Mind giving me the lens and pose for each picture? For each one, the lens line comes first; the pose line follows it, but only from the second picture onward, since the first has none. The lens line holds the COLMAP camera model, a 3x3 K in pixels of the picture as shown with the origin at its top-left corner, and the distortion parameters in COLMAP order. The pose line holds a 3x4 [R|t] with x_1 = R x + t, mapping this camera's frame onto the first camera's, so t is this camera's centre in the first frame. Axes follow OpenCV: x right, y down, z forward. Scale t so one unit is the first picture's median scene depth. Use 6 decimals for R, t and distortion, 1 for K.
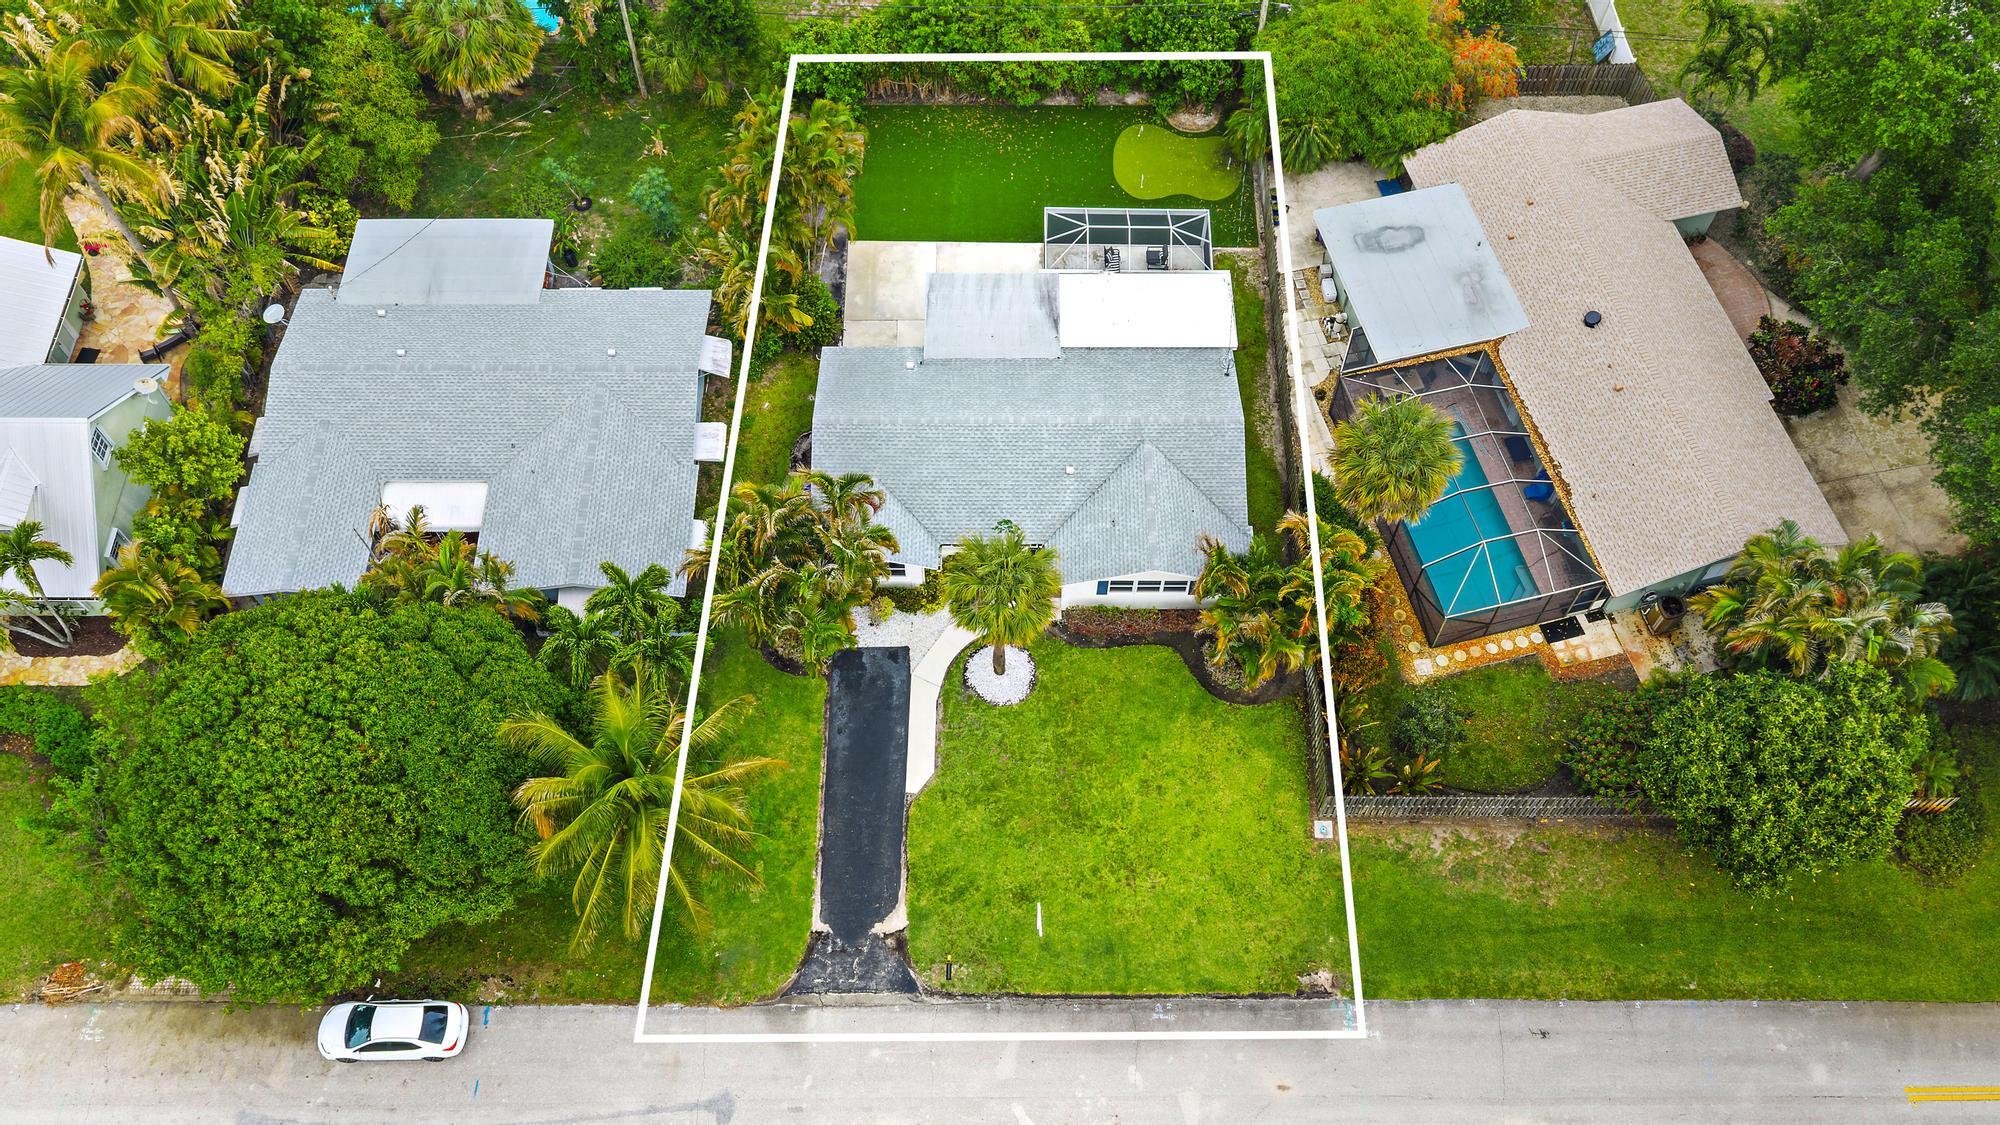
lens RADIAL K [[1720.9, 0, 1000.0], [0, 1720.9, 562.5], [0, 0, 1]] dist [0.001582, -0.006263]
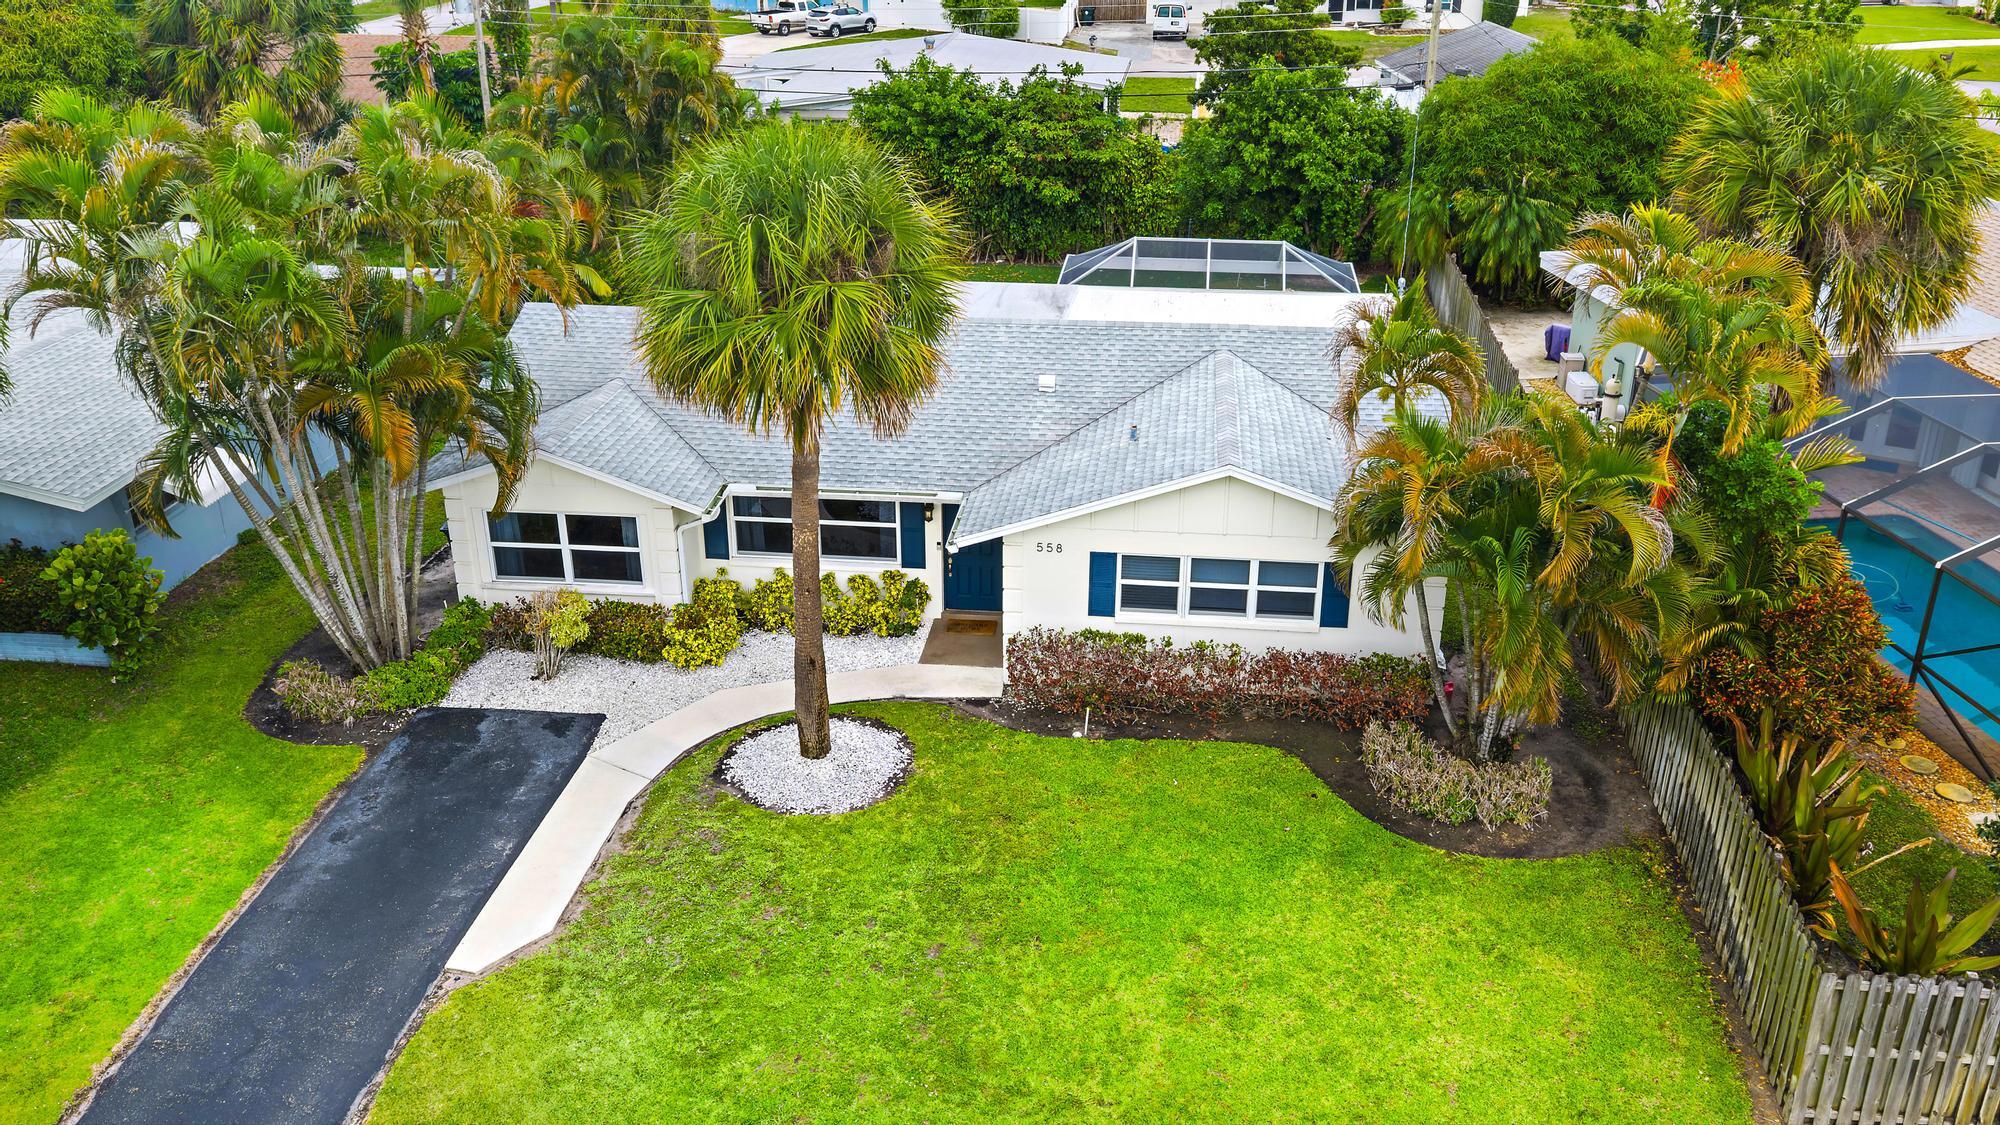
lens RADIAL K [[1665.3, 0, 1008.0], [0, 1665.3, 559.1], [0, 0, 1]] dist [0.006342, -0.007533]
pose [[0.993763, 0.039677, -0.104219, 0.079156], [-0.094257, 0.798282, -0.594863, 0.245114], [0.059594, 0.600976, 0.797043, 0.698440]]
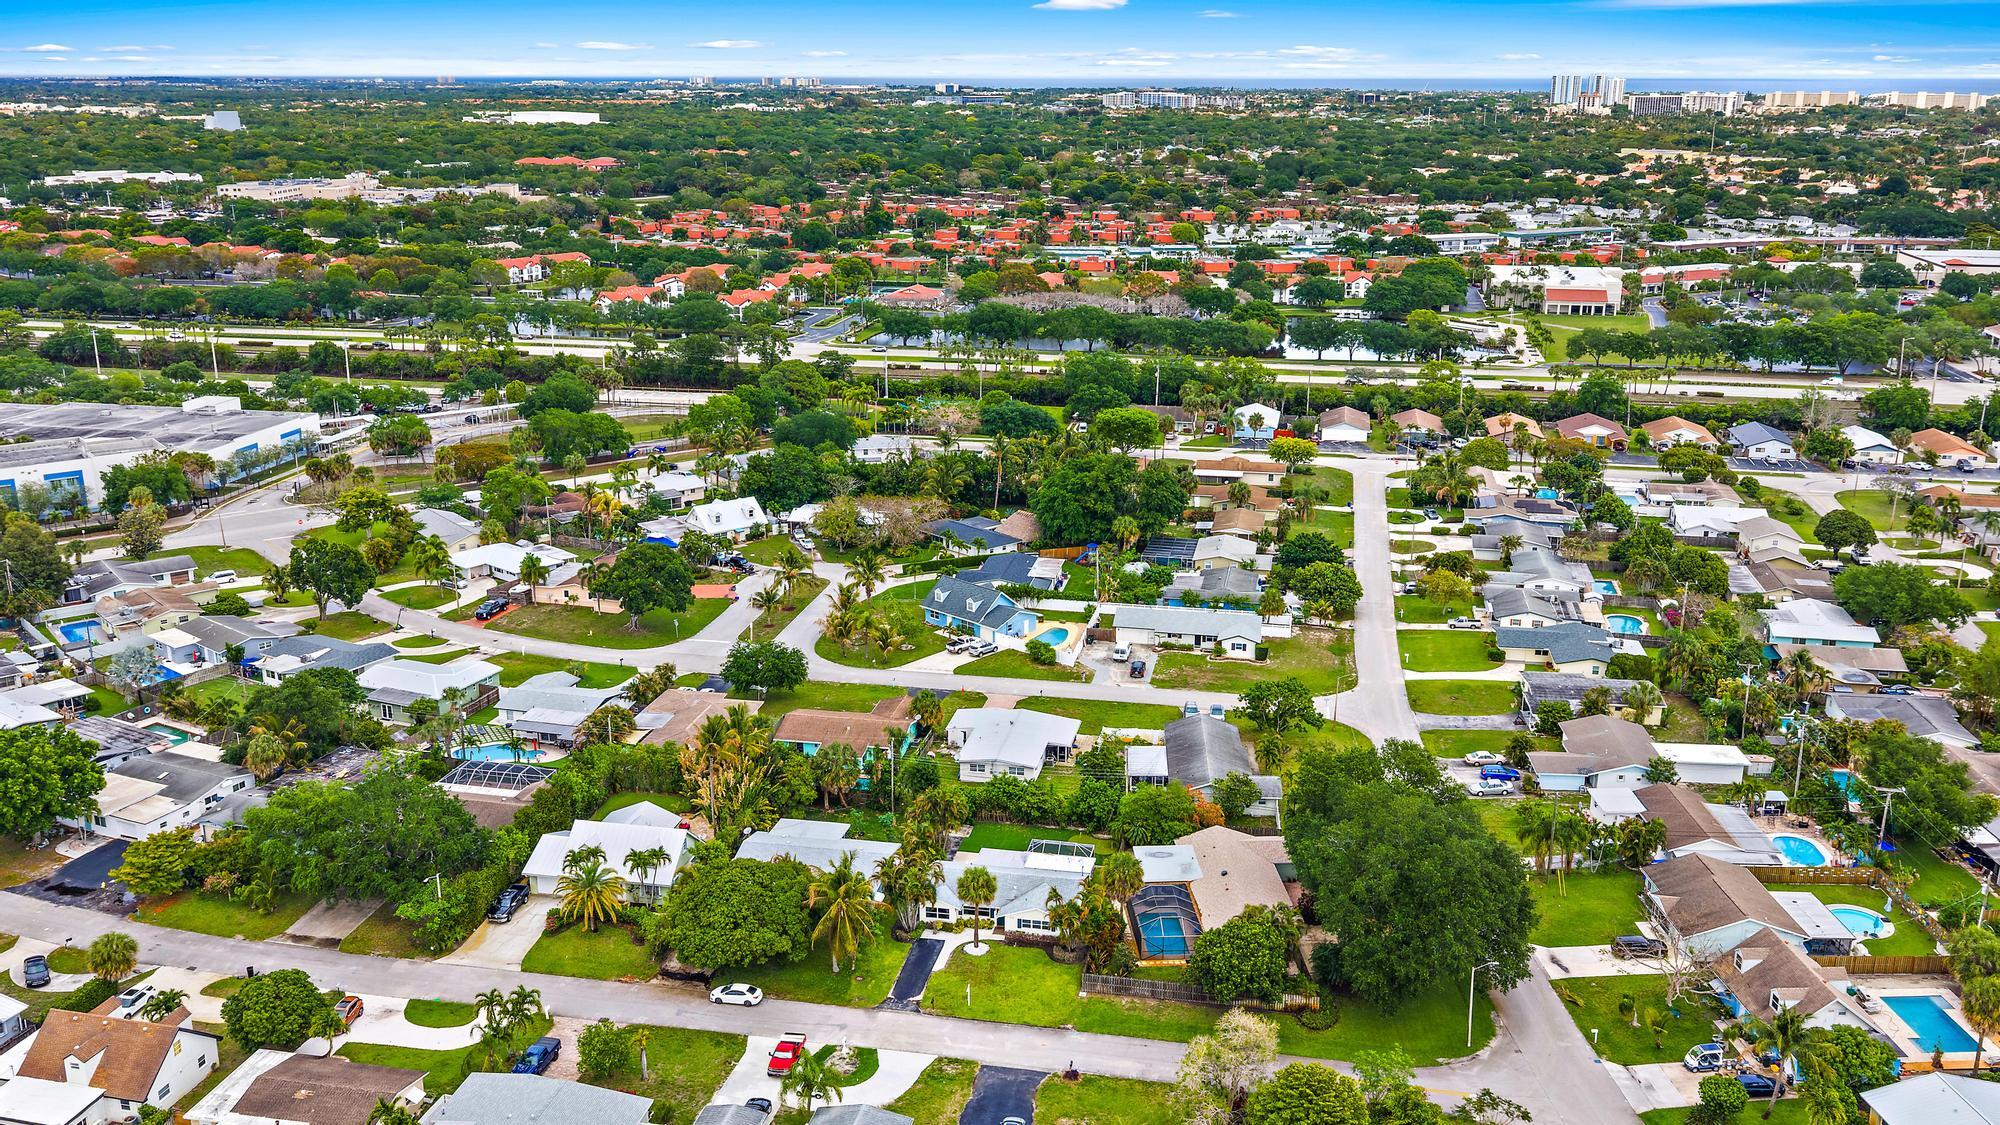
lens RADIAL K [[1720.9, 0, 1000.0], [0, 1720.9, 562.5], [0, 0, 1]] dist [0.001582, -0.006263]
pose [[0.980246, 0.050258, -0.191290, 0.523185], [-0.169461, 0.712125, -0.681293, 1.470611], [0.101982, 0.700251, 0.706575, -1.315296]]
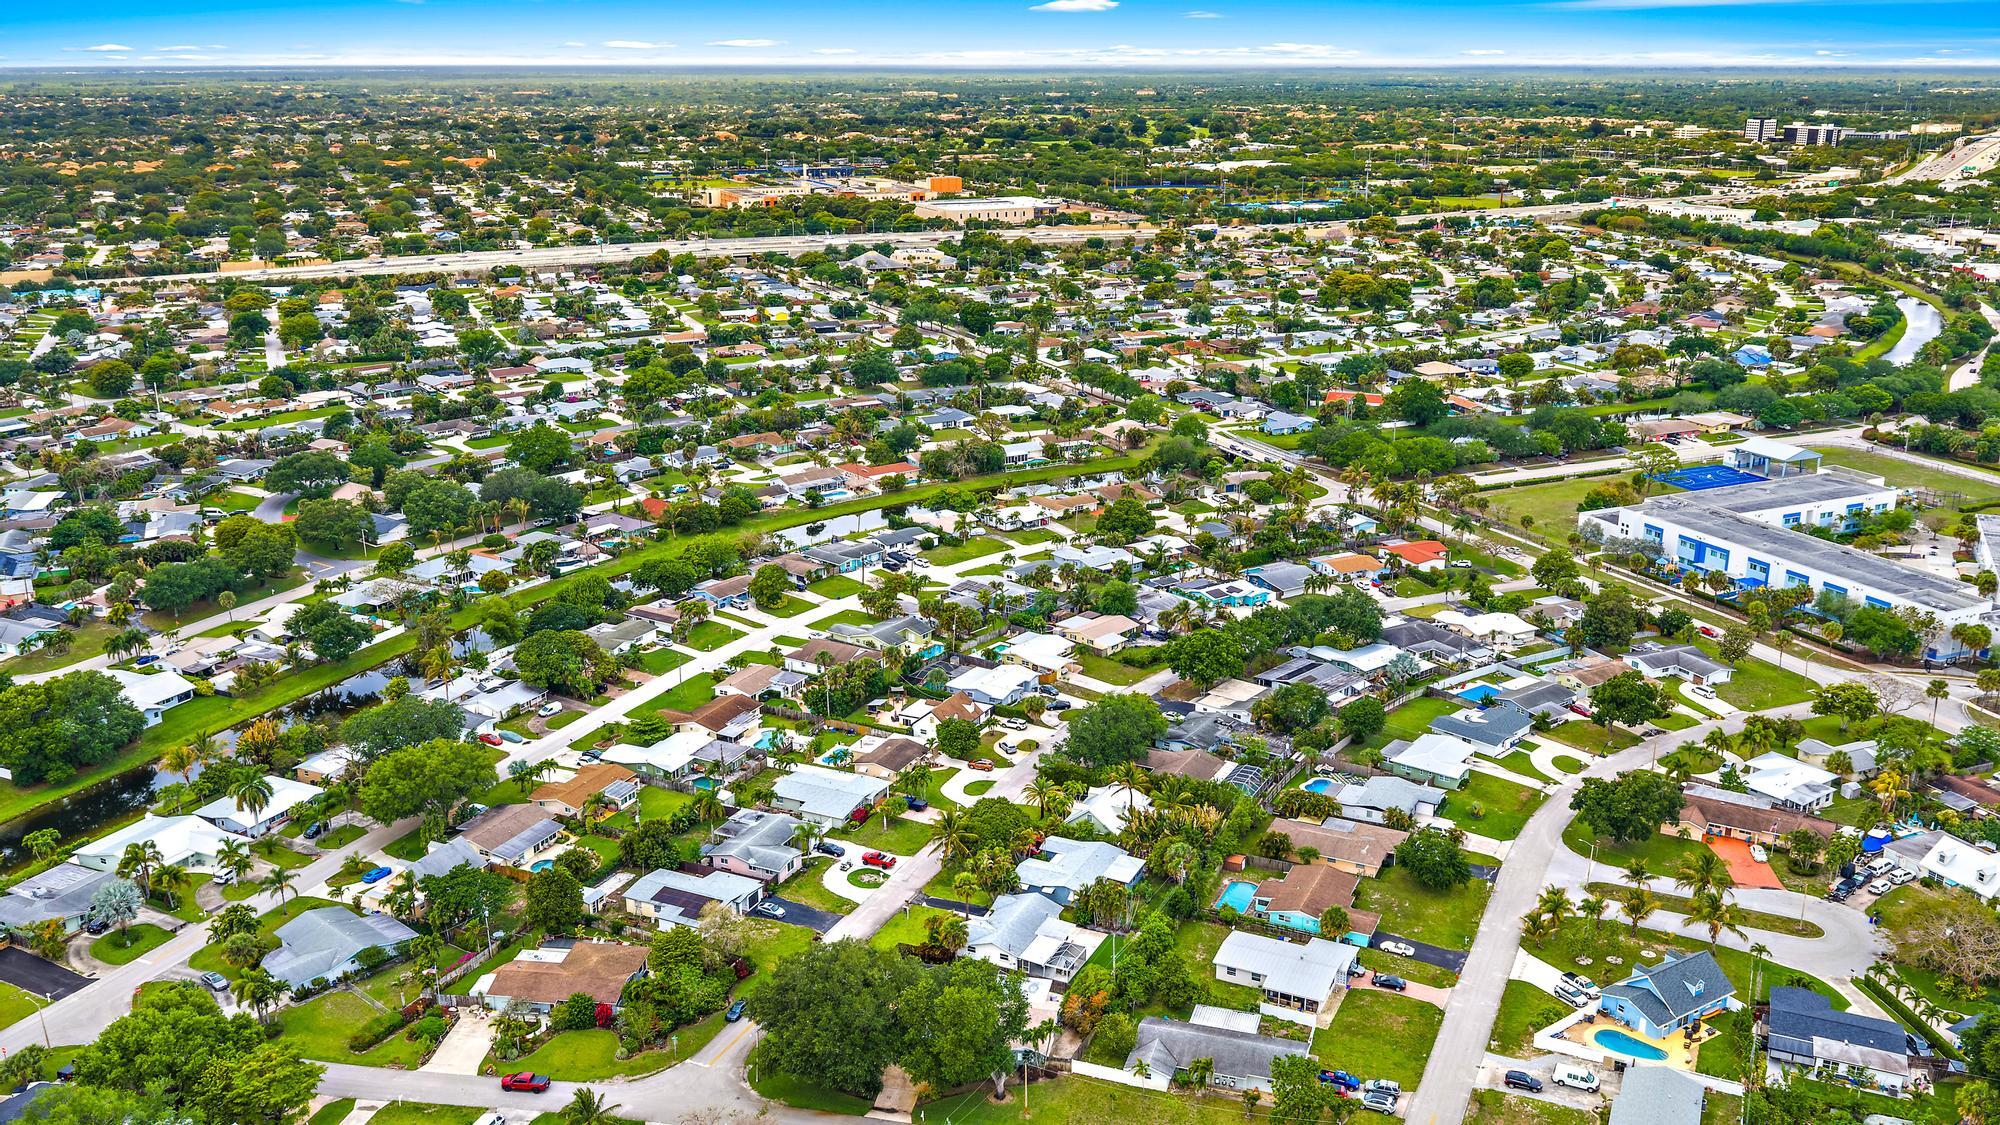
lens RADIAL K [[1609.1, 0, 1000.0], [0, 1609.1, 562.5], [0, 0, 1]] dist [-0.002443, -0.002874]
pose [[-0.424856, 0.264966, -0.865615, 3.231626], [-0.785349, 0.367705, 0.498015, -2.365988], [0.450248, 0.891396, 0.051870, 0.045498]]
